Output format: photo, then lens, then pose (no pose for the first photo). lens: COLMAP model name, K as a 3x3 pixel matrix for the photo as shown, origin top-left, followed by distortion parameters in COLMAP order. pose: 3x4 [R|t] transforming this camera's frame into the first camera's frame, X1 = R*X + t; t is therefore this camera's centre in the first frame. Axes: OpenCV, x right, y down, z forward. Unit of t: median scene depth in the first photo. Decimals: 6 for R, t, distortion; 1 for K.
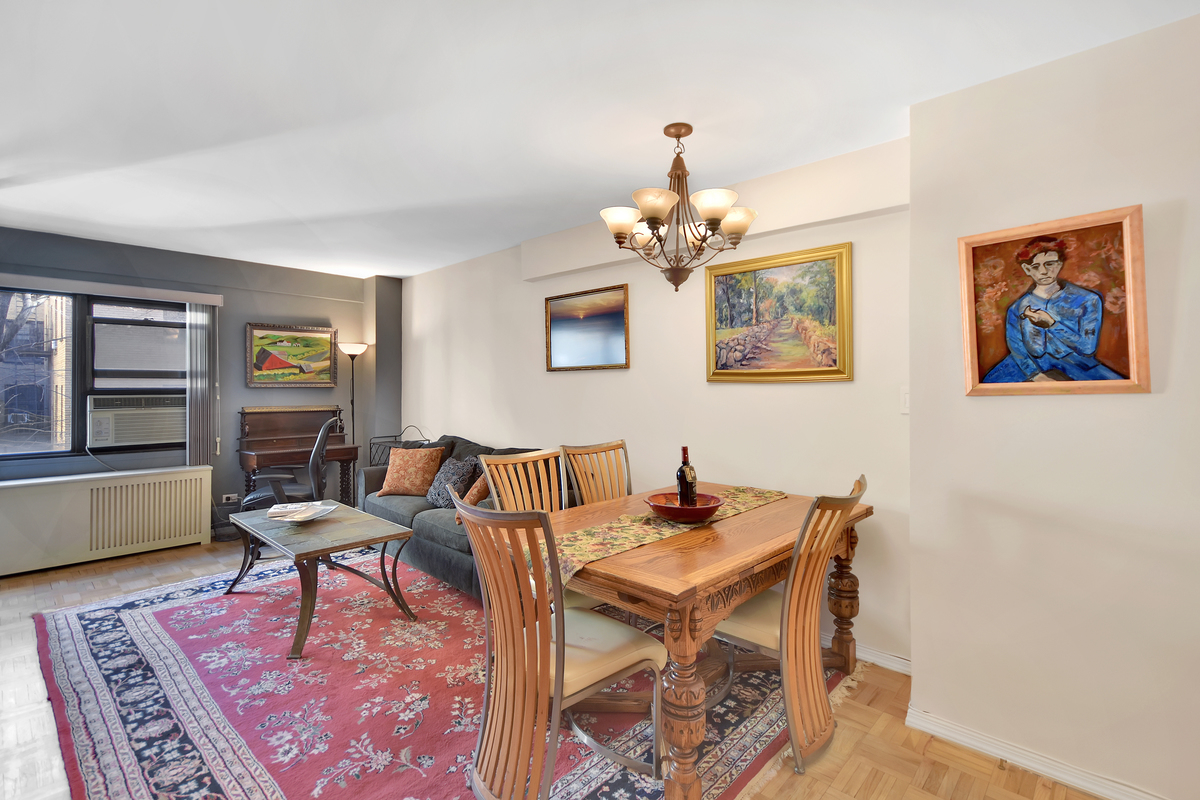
lens RADIAL K [[558.0, 0, 600.0], [0, 558.0, 400.0], [0, 0, 1]] dist [0.000318, 0.000155]
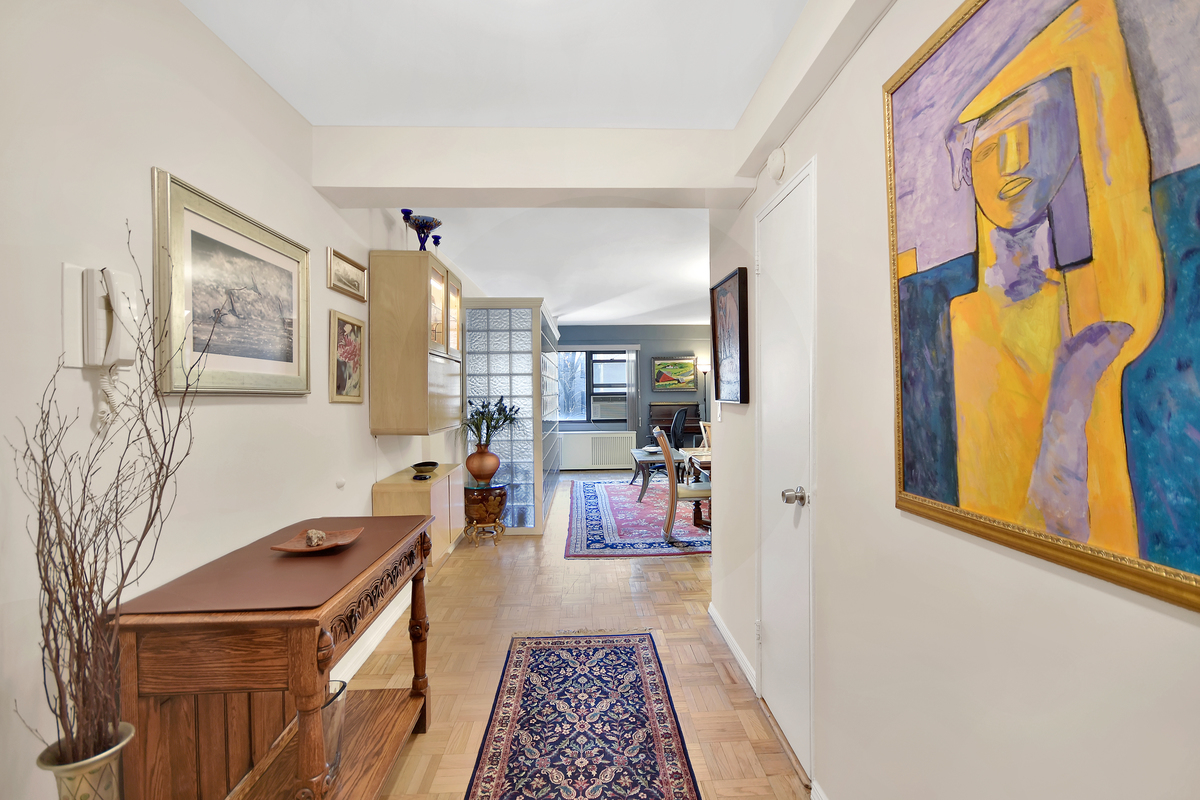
lens RADIAL K [[558.0, 0, 600.0], [0, 558.0, 400.0], [0, 0, 1]] dist [0.000318, 0.000155]
pose [[0.708933, 0.002478, -0.705272, 0.602996], [-0.005582, 0.999982, -0.002097, 0.011971], [0.705254, 0.005423, 0.708934, -0.487978]]
